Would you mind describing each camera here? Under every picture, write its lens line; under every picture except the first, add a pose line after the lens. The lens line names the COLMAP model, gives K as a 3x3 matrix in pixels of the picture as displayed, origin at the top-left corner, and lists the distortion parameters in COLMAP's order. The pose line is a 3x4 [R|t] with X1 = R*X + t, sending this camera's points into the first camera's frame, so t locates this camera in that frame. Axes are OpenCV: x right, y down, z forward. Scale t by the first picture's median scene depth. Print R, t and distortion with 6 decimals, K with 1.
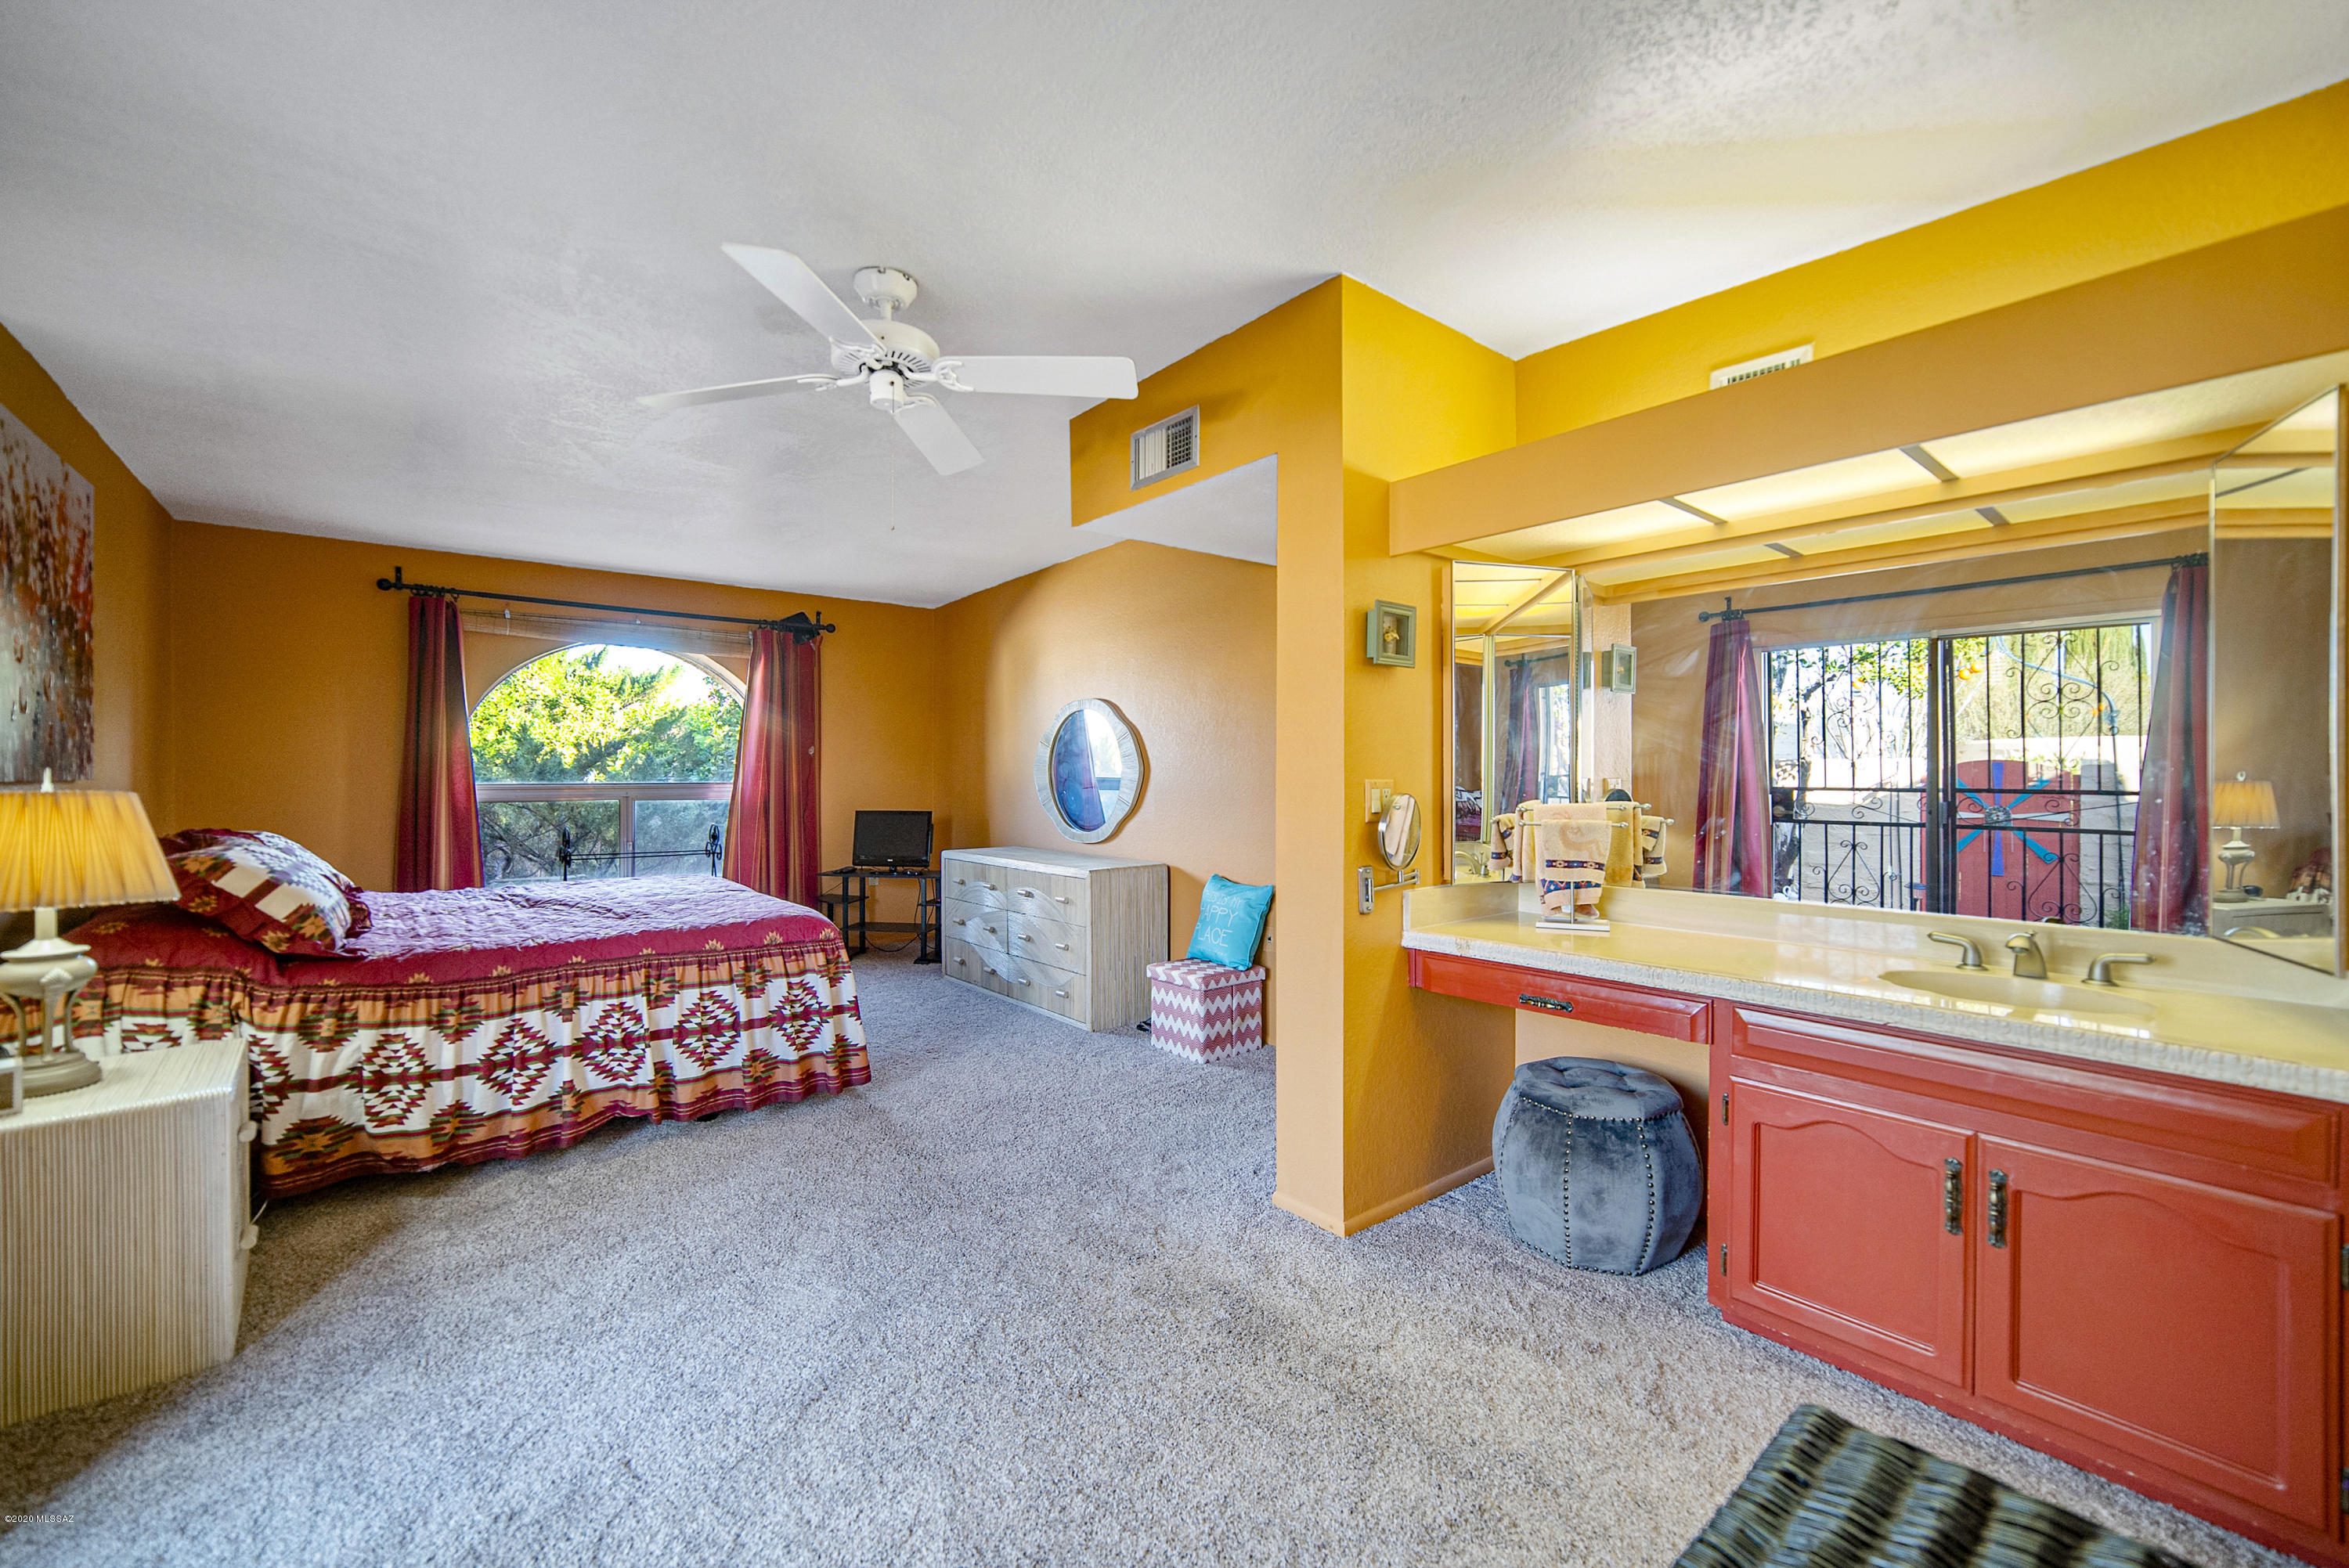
lens RADIAL K [[961.9, 0, 1173.7], [0, 961.9, 782.3], [0, 0, 1]] dist [-0.004018, 0.002616]
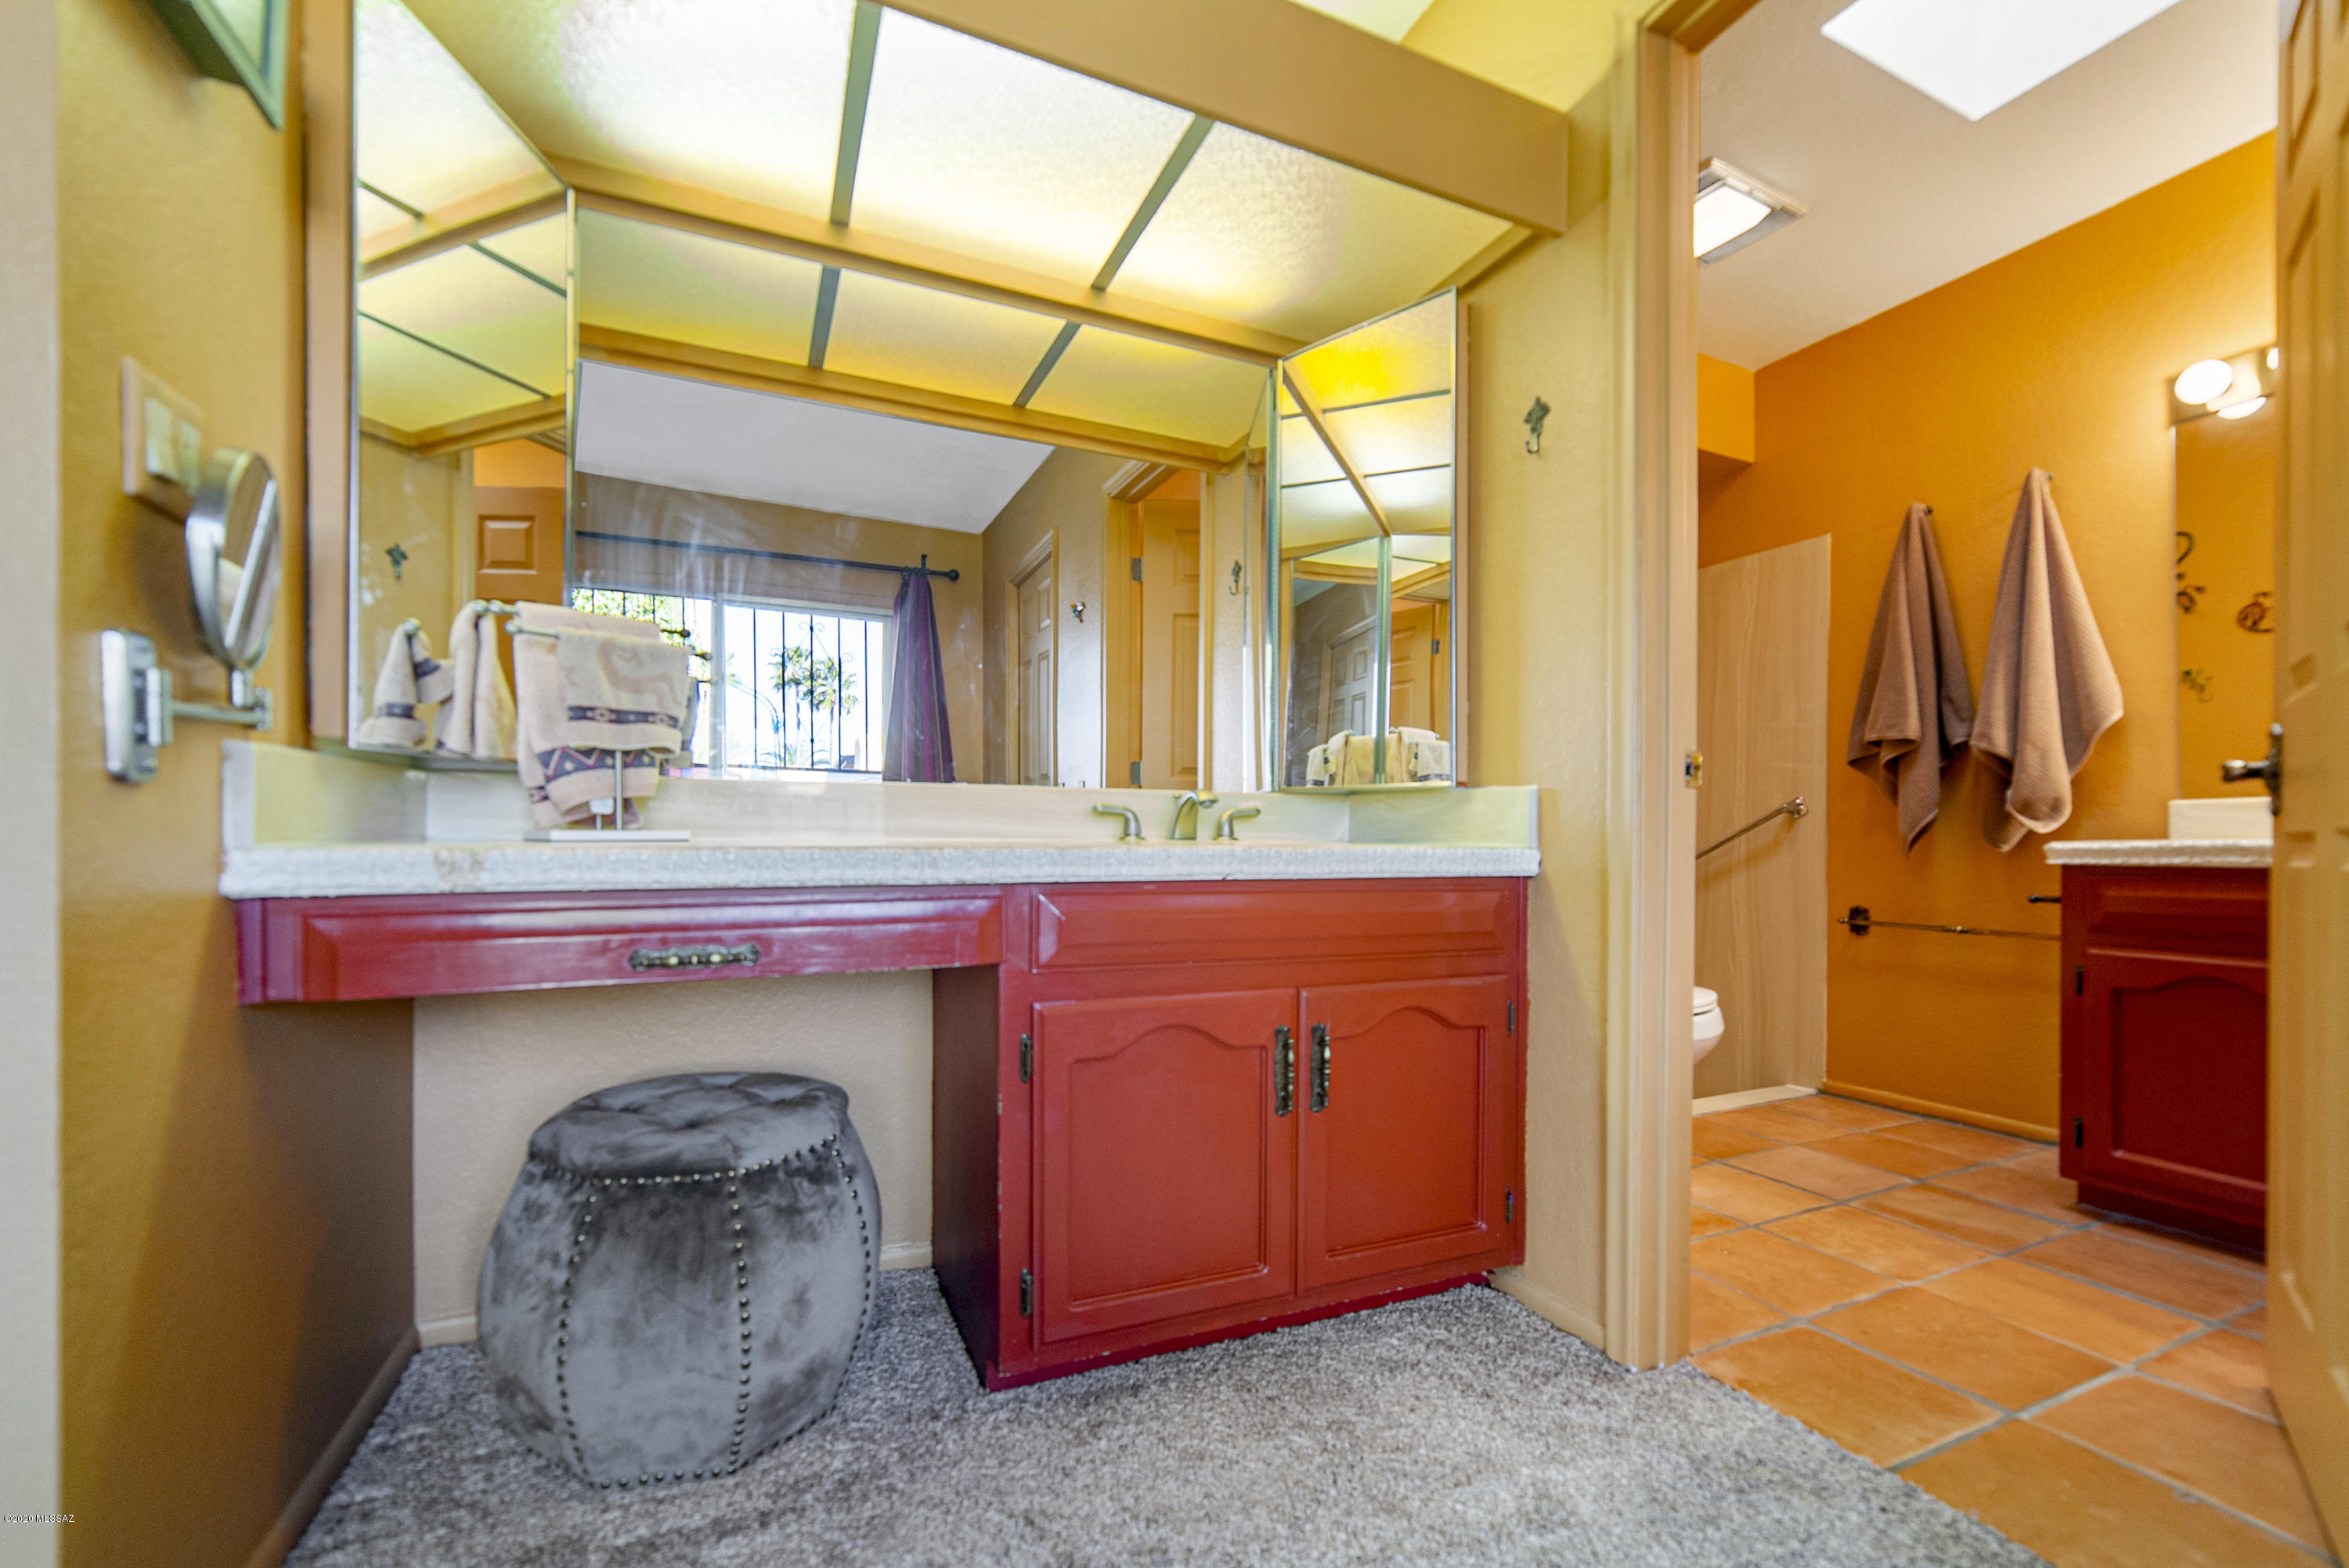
lens RADIAL K [[961.9, 0, 1178.8], [0, 961.9, 836.7], [0, 0, 1]] dist [-0.004018, 0.002616]
pose [[0.250680, -0.004169, 0.968061, -0.018399], [-0.008371, 0.999944, 0.006474, 0.146117], [-0.968034, -0.009727, 0.250631, 0.579345]]
